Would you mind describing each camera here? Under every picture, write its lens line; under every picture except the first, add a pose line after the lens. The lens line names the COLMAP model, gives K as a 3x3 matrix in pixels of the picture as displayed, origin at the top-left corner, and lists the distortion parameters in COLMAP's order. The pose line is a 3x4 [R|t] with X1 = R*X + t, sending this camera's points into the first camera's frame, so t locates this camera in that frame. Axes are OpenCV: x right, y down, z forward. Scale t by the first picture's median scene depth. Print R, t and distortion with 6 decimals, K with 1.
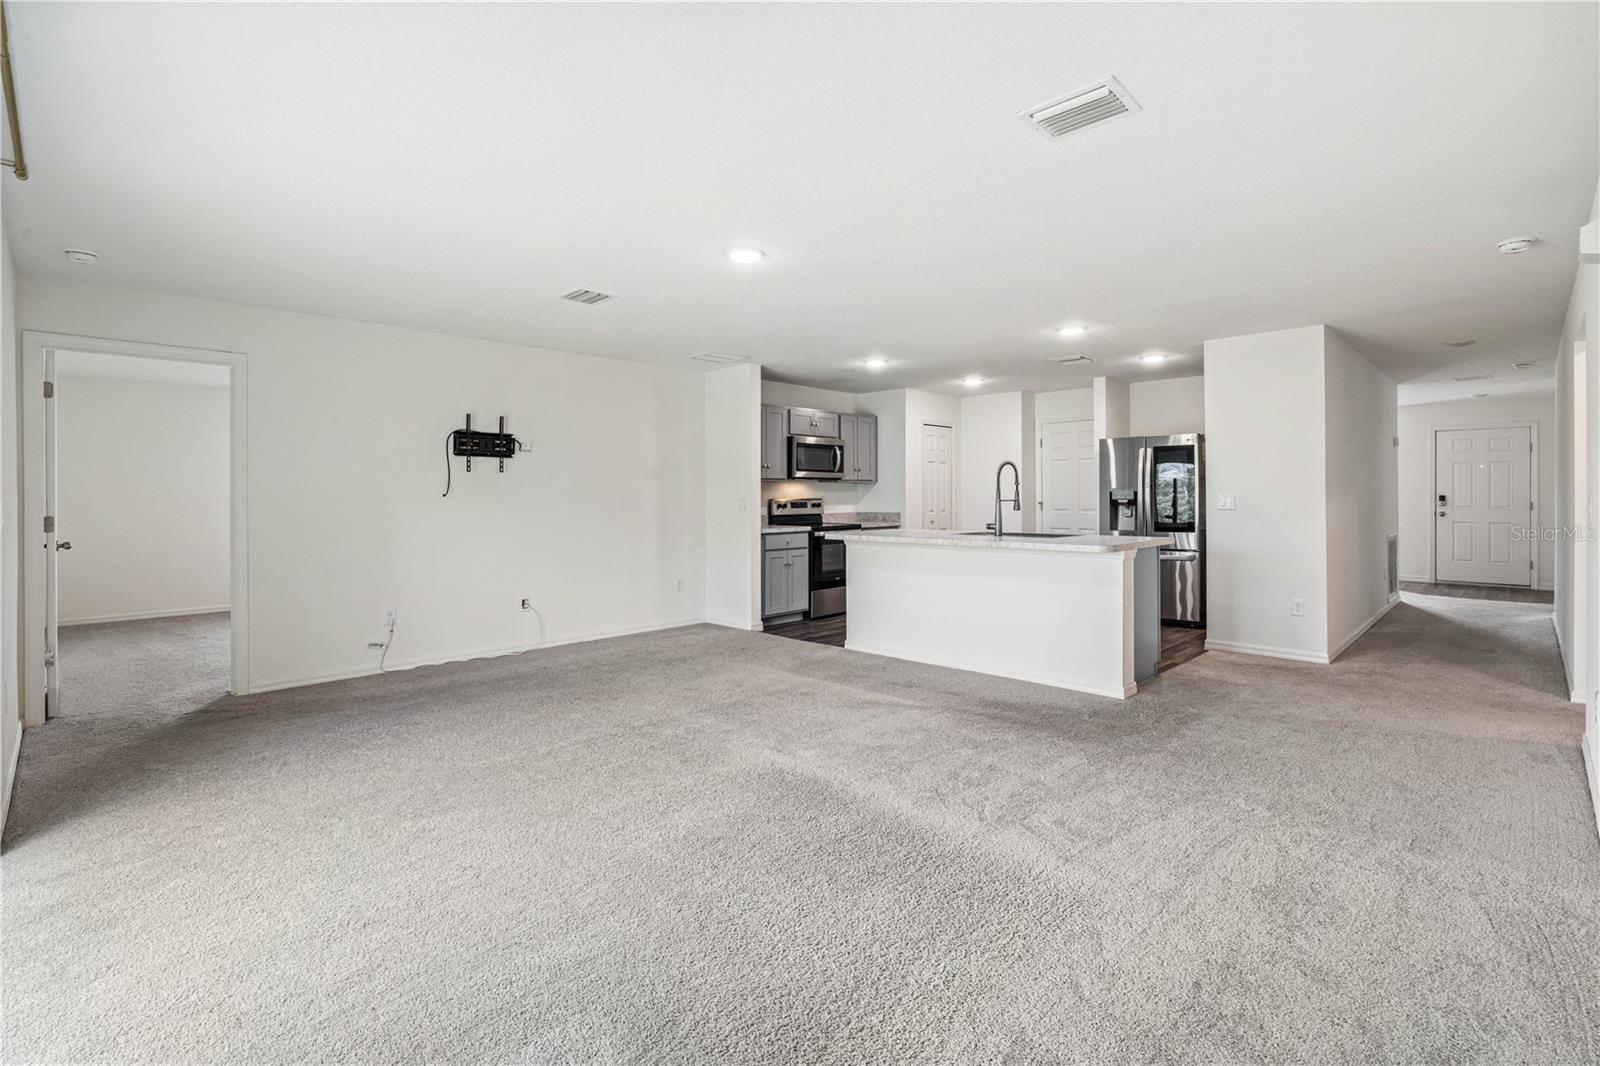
lens RADIAL K [[729.4, 0, 817.3], [0, 729.4, 507.3], [0, 0, 1]] dist [-0.002194, 0.000296]
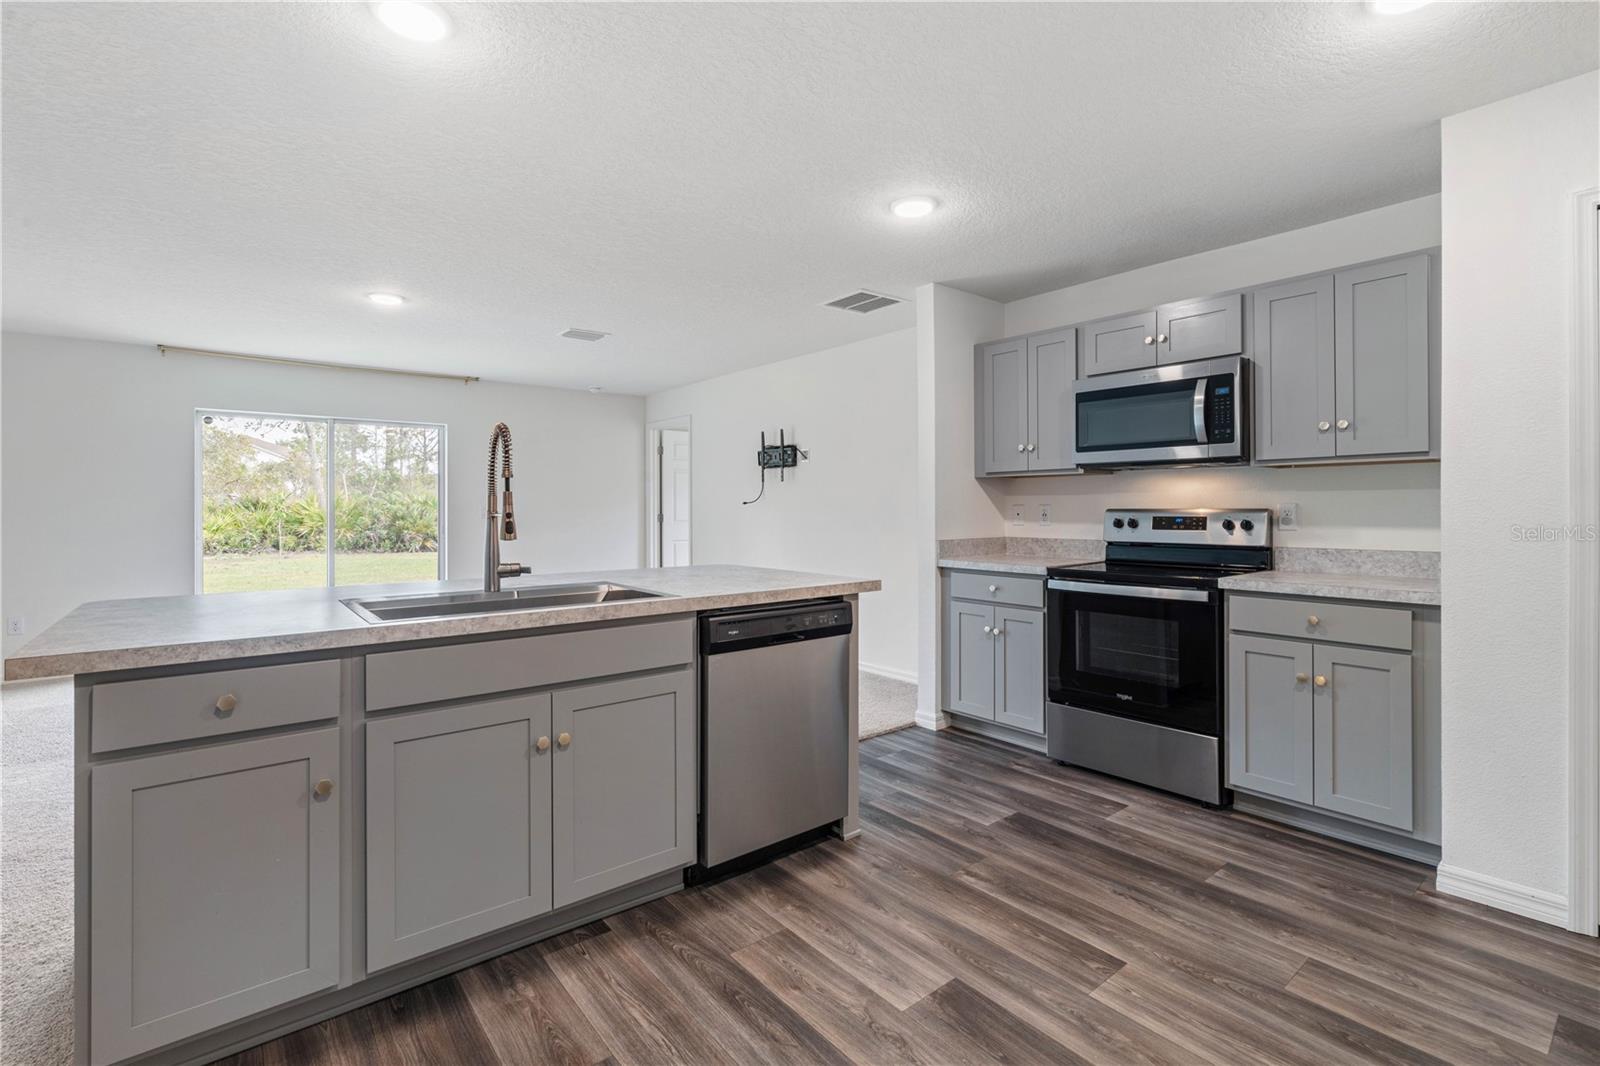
lens RADIAL K [[729.4, 0, 808.9], [0, 729.4, 496.2], [0, 0, 1]] dist [-0.002194, 0.000296]
pose [[-0.106200, -0.010265, -0.994292, 0.508494], [-0.011711, 0.999890, -0.009072, -0.014503], [0.994276, 0.010681, -0.106309, 0.935429]]
